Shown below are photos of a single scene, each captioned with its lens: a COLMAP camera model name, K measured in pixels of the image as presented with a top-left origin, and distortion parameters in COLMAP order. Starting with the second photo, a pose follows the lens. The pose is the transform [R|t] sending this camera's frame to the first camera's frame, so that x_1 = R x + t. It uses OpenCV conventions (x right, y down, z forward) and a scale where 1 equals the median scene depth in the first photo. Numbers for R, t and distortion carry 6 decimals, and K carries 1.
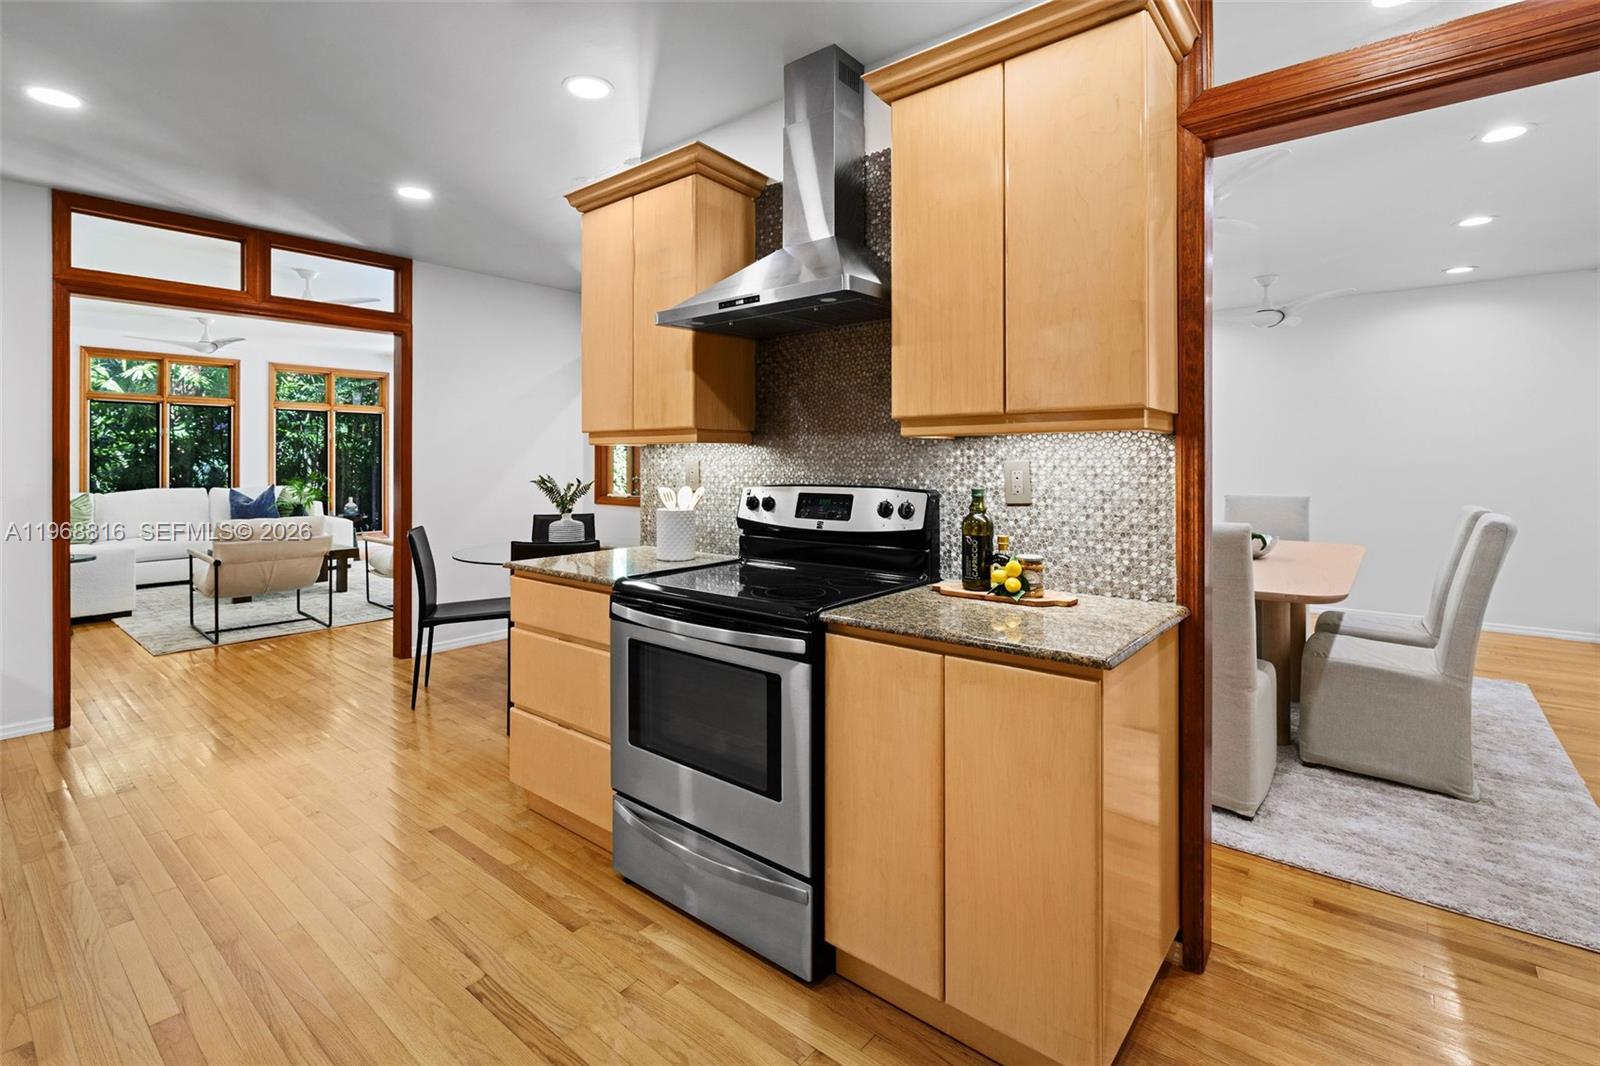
lens RADIAL K [[734.7, 0, 774.1], [0, 734.7, 457.1], [0, 0, 1]] dist [0.000945, 0.000225]
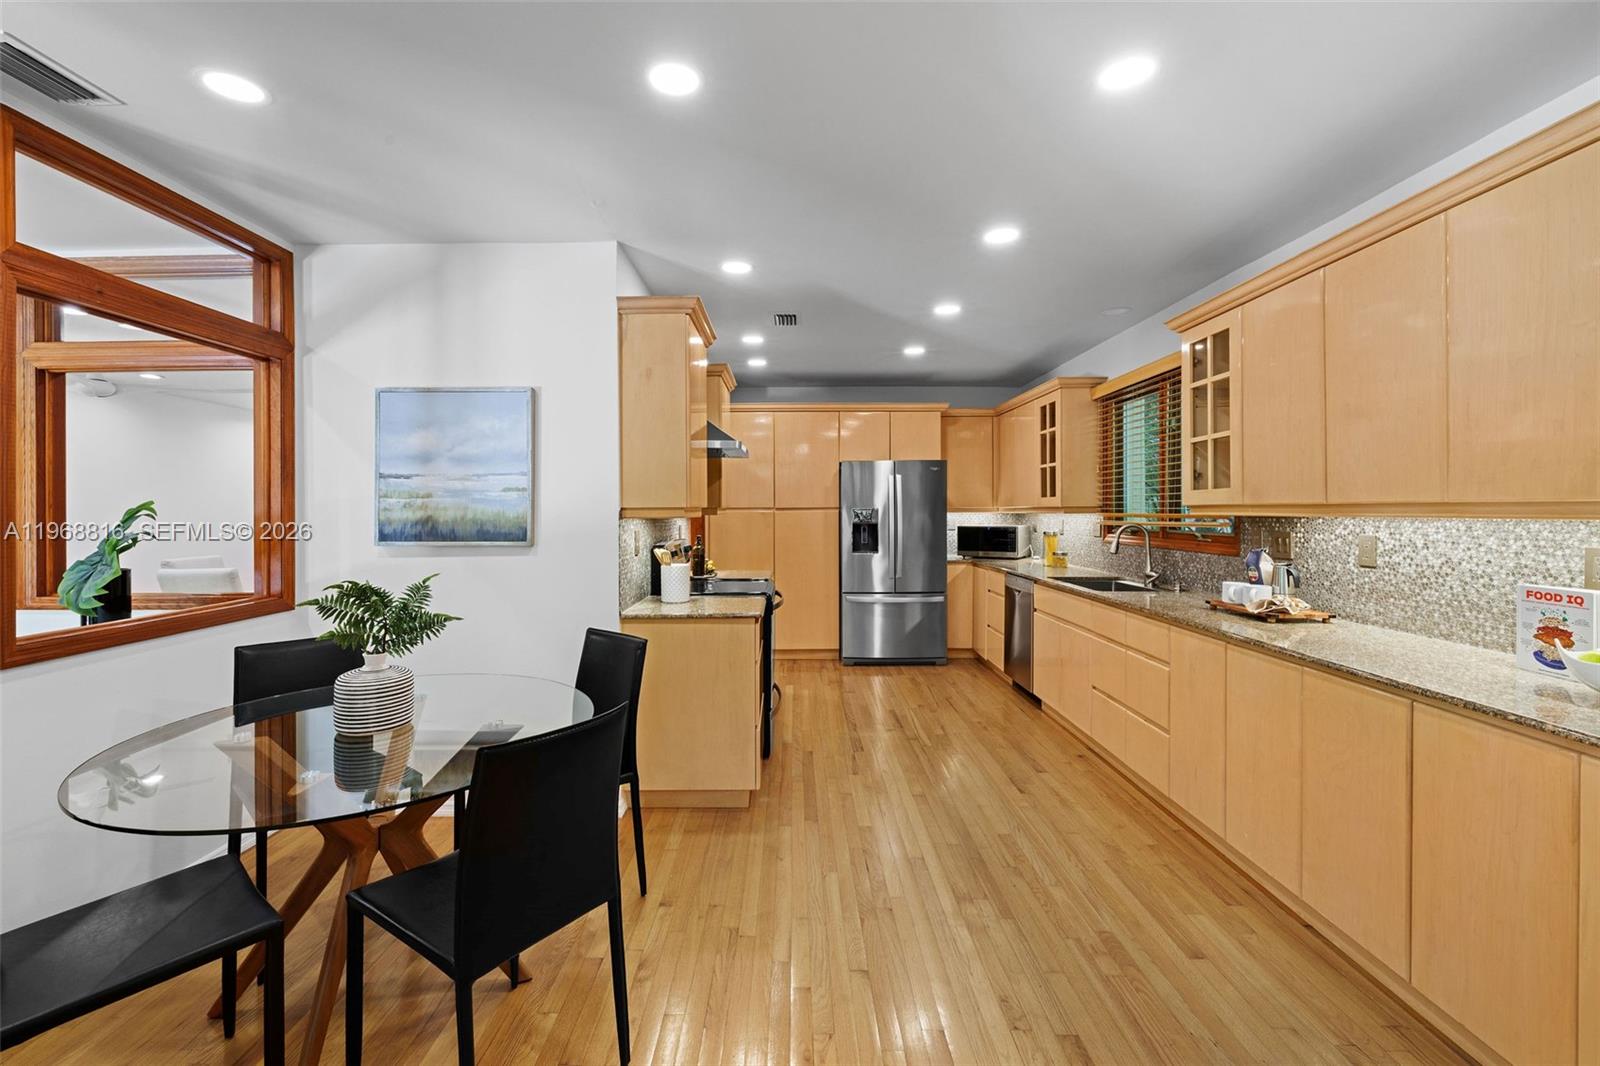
lens RADIAL K [[676.1, 0, 793.6], [0, 676.1, 510.1], [0, 0, 1]] dist [0.000691, -0.000336]
pose [[-0.644424, 0.000801, 0.764668, -1.599533], [-0.000468, 0.999999, -0.001441, -0.038224], [-0.764668, -0.001287, -0.644423, 2.128492]]
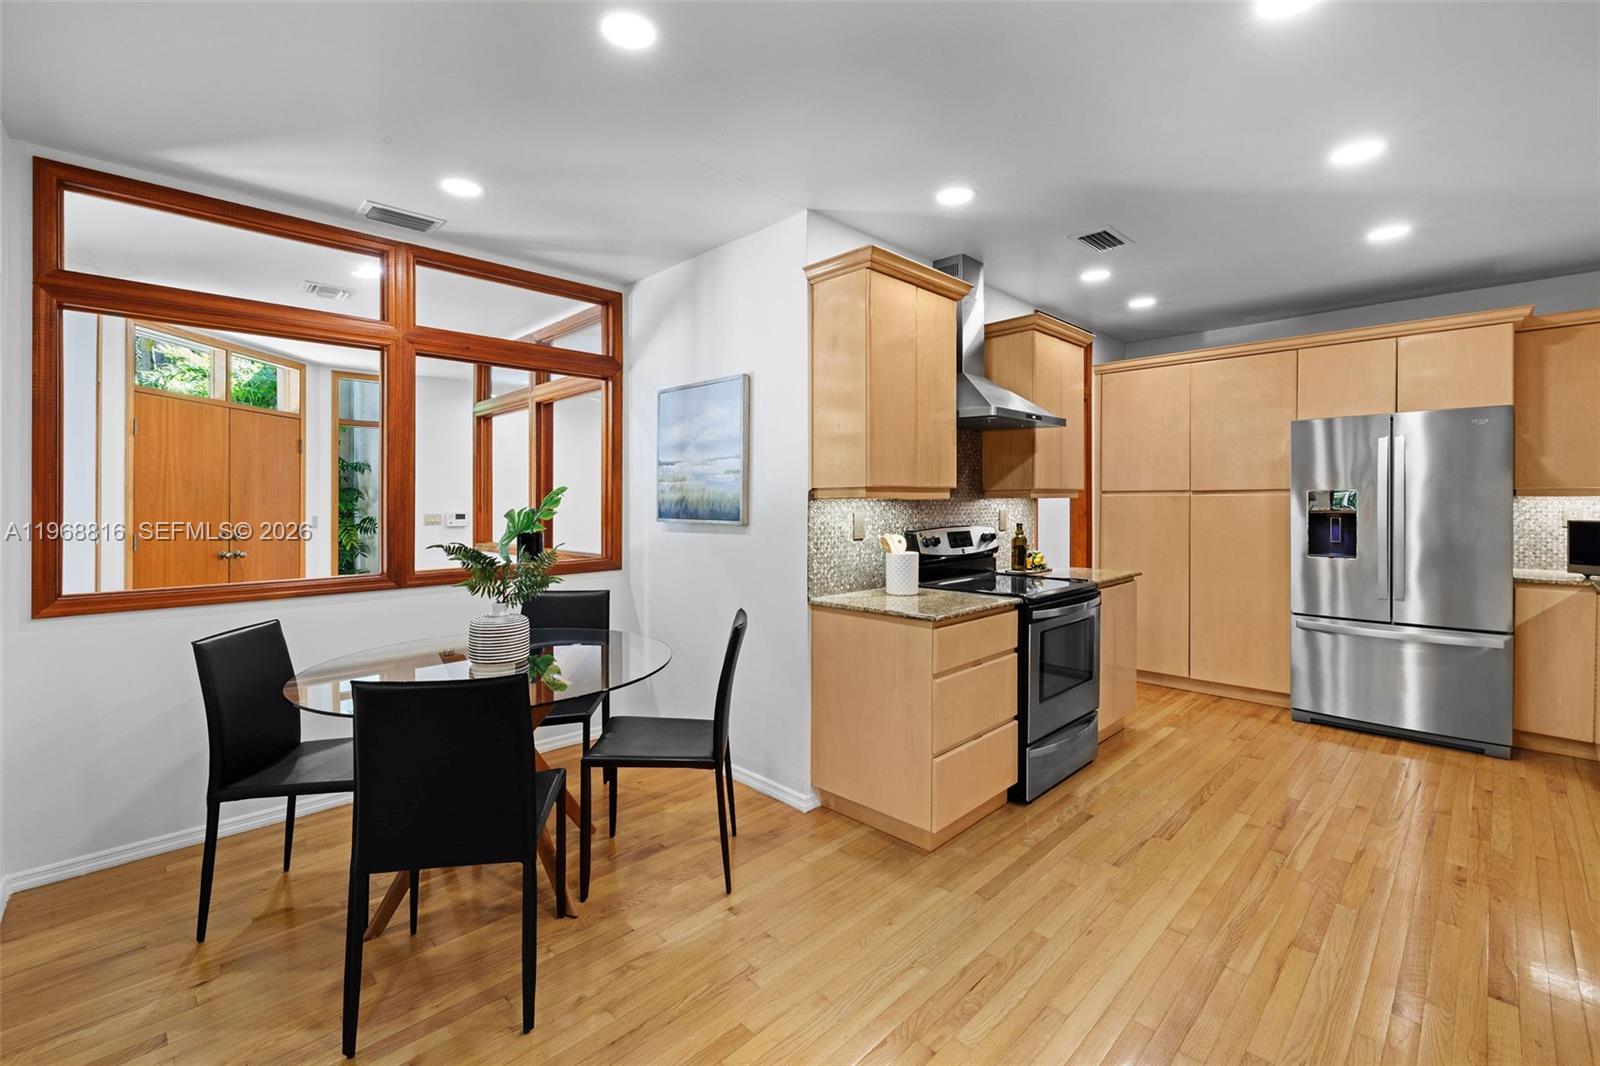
lens RADIAL K [[688.9, 0, 801.3], [0, 688.9, 500.5], [0, 0, 1]] dist [-0.000116, 0.000013]
pose [[0.086665, -0.002624, 0.996234, -1.654793], [-0.001424, 0.999995, 0.002758, -0.023980], [-0.996236, -0.001657, 0.086661, 1.385557]]
